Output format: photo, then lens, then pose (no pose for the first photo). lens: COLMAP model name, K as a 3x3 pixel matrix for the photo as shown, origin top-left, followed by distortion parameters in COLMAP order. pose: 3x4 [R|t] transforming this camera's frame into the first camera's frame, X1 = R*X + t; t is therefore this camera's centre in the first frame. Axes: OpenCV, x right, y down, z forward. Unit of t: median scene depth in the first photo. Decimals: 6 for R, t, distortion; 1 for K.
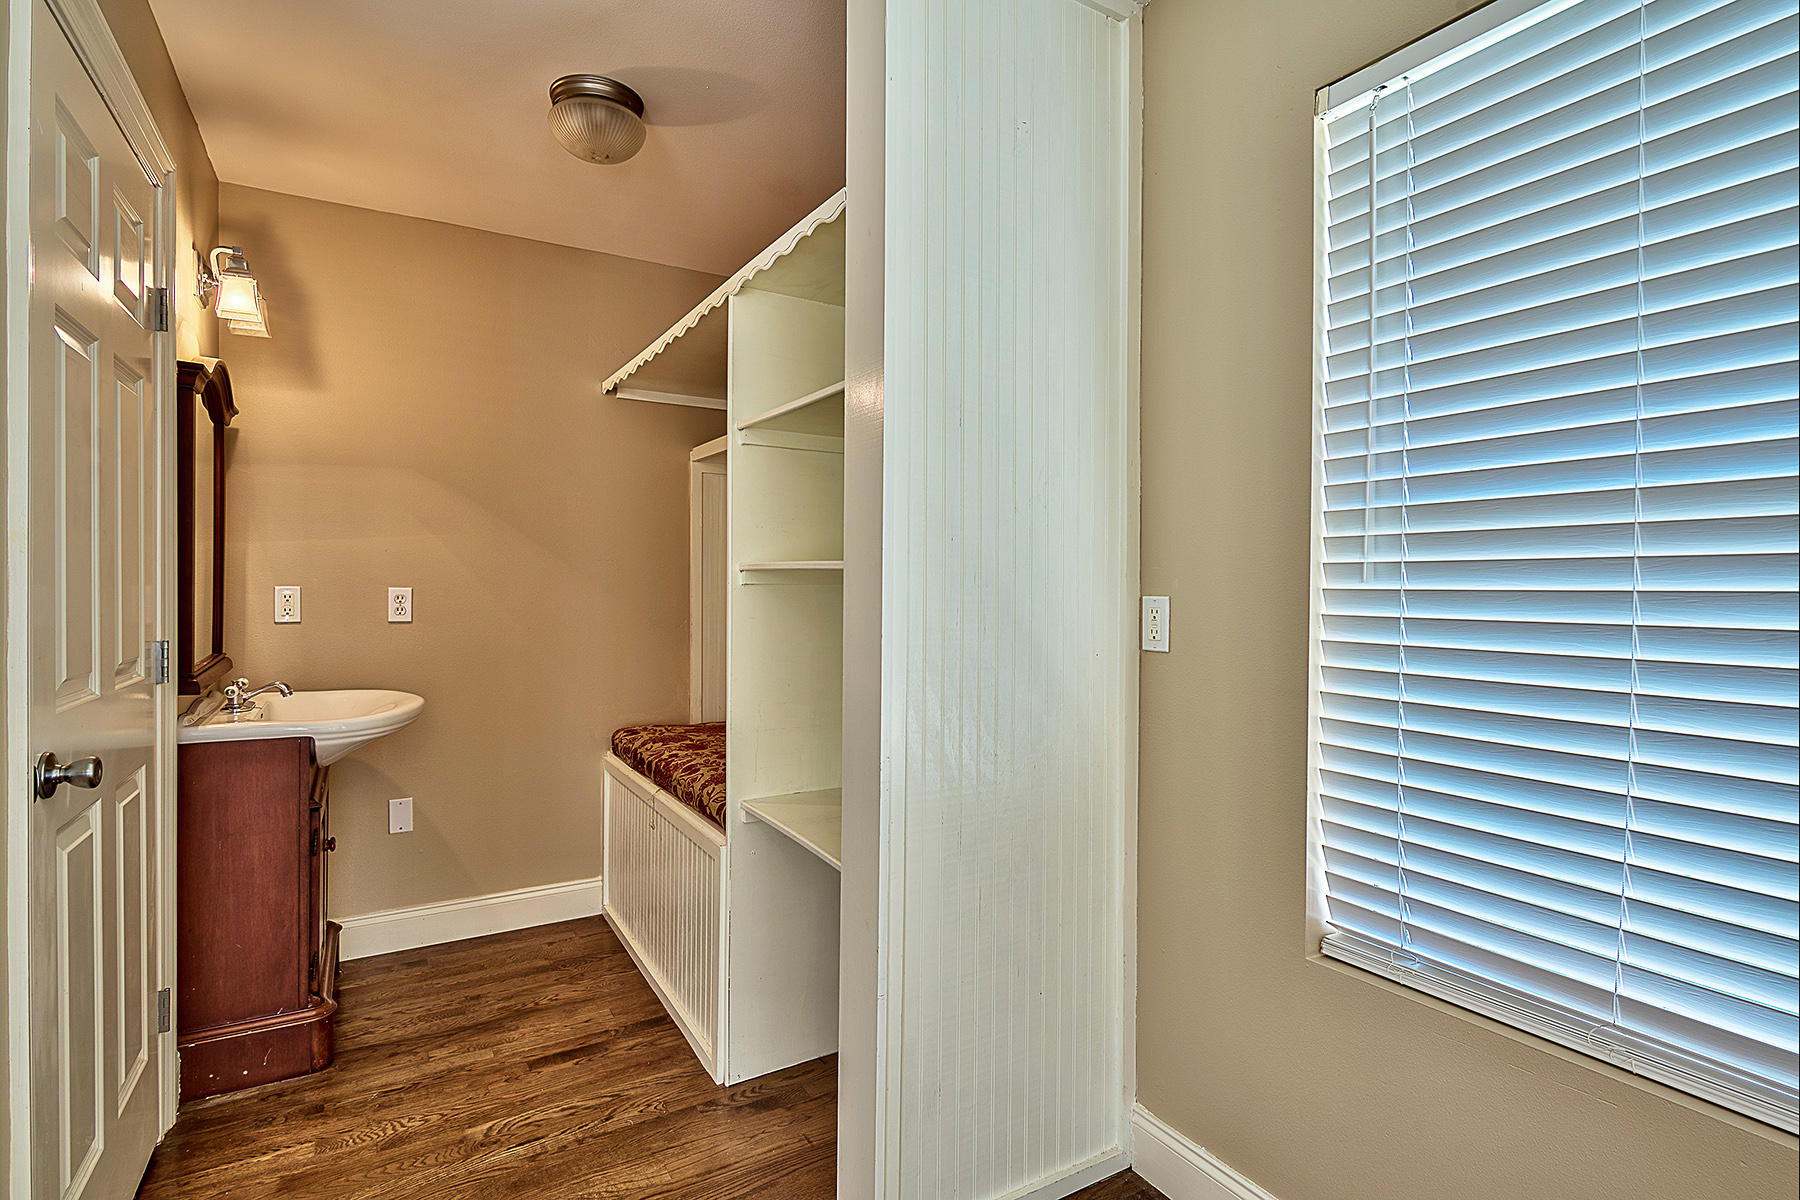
lens RADIAL K [[885.8, 0, 892.3], [0, 885.8, 608.4], [0, 0, 1]] dist [-0.001056, -0.000096]
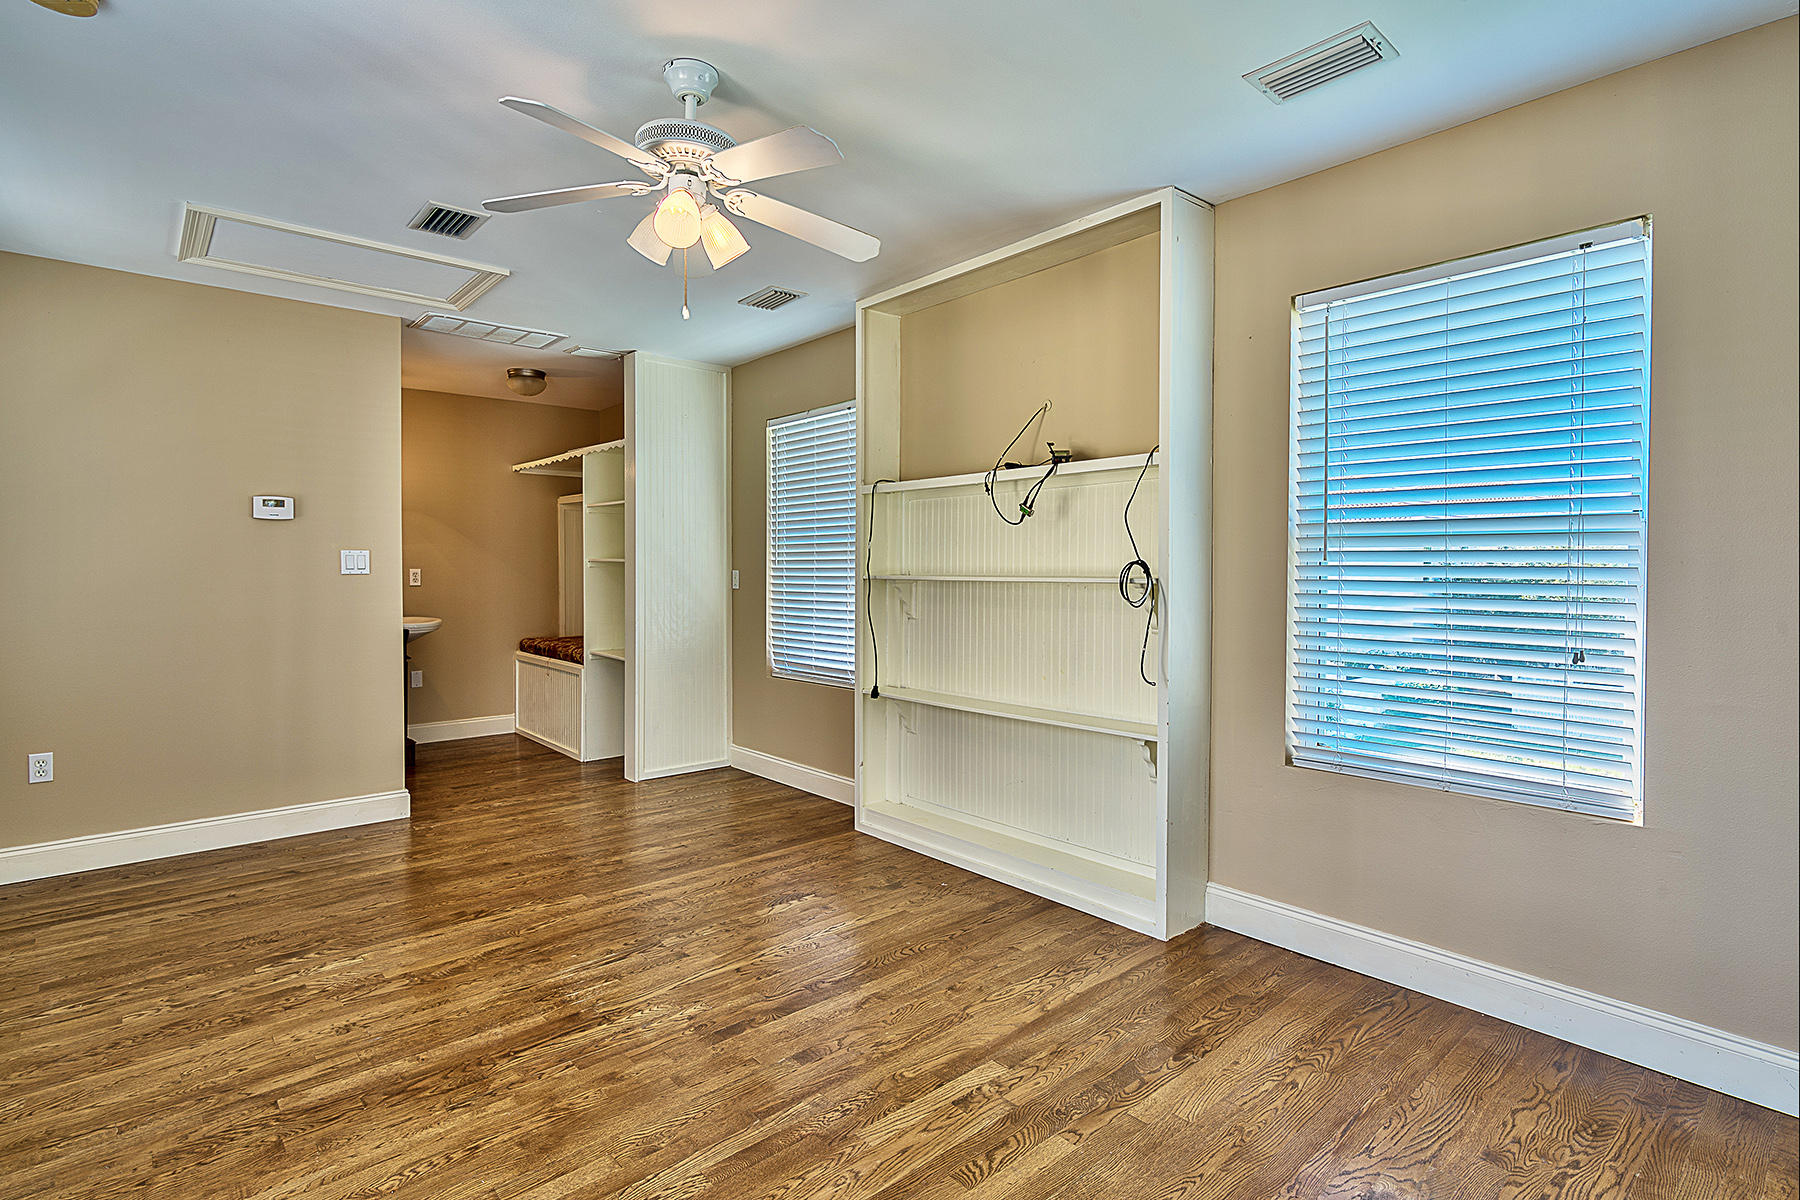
lens RADIAL K [[890.9, 0, 899.0], [0, 890.9, 580.2], [0, 0, 1]] dist [-0.000434, -0.000044]
pose [[0.983956, -0.011404, 0.178046, 0.249131], [0.011836, 0.999929, -0.001368, 0.025282], [-0.178018, 0.003453, 0.984021, -1.670322]]
